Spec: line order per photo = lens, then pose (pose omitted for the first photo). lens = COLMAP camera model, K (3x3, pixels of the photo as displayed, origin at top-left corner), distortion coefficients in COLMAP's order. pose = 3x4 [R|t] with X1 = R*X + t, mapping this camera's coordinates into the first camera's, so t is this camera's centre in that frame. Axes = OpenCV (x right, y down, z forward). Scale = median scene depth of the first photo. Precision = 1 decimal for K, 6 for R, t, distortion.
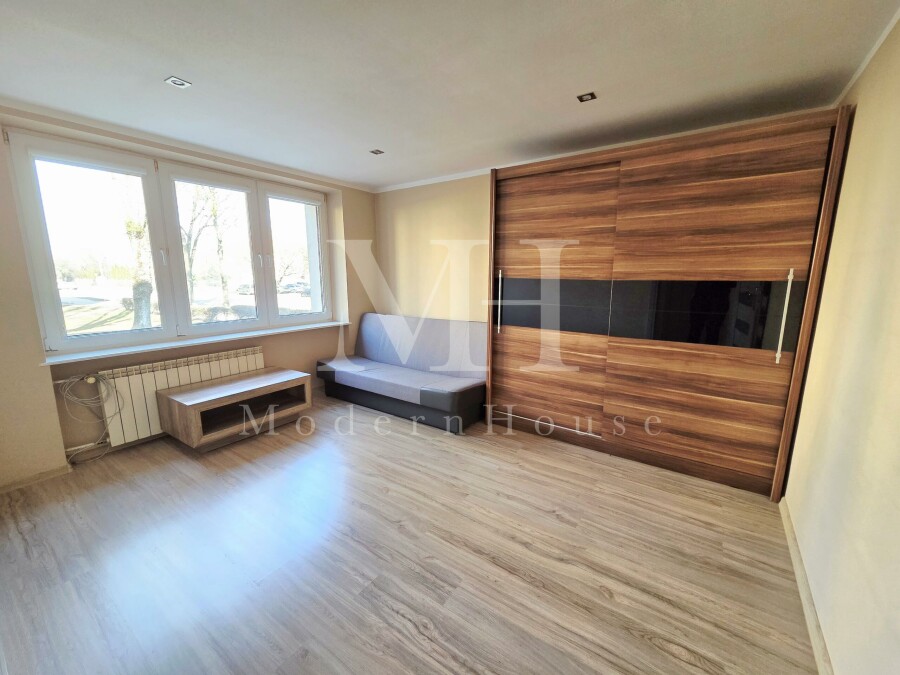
lens RADIAL K [[369.0, 0, 449.0], [0, 369.0, 340.0], [0, 0, 1]] dist [-0.000506, 0.000072]
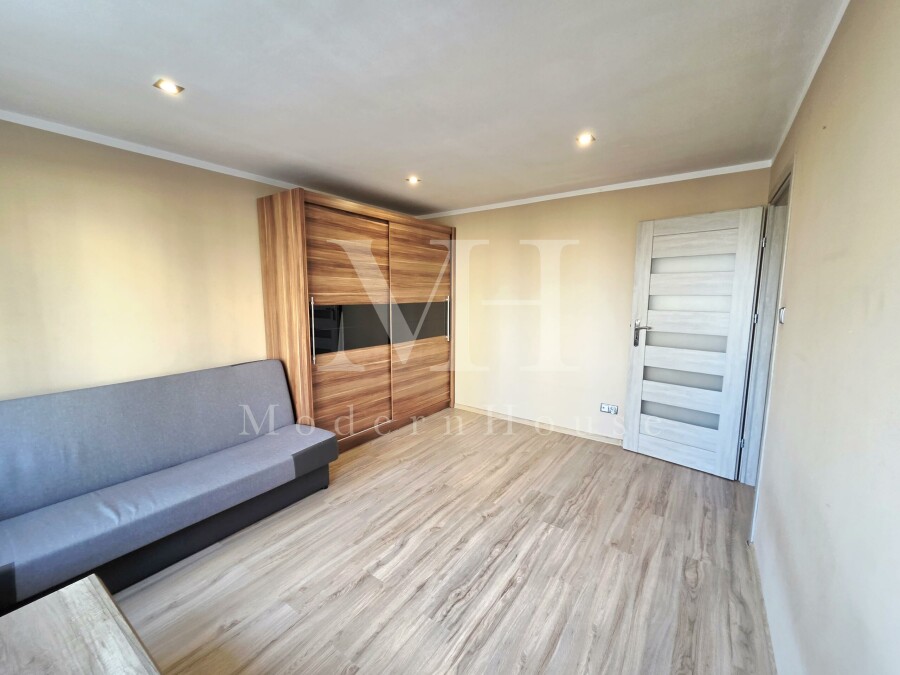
lens RADIAL K [[369.0, 0, 447.4], [0, 369.0, 337.2], [0, 0, 1]] dist [-0.000506, 0.000072]
pose [[0.006622, -0.119434, 0.992820, -1.041108], [0.177563, 0.977205, 0.116371, -0.178192], [-0.984087, 0.175518, 0.027678, 0.845729]]
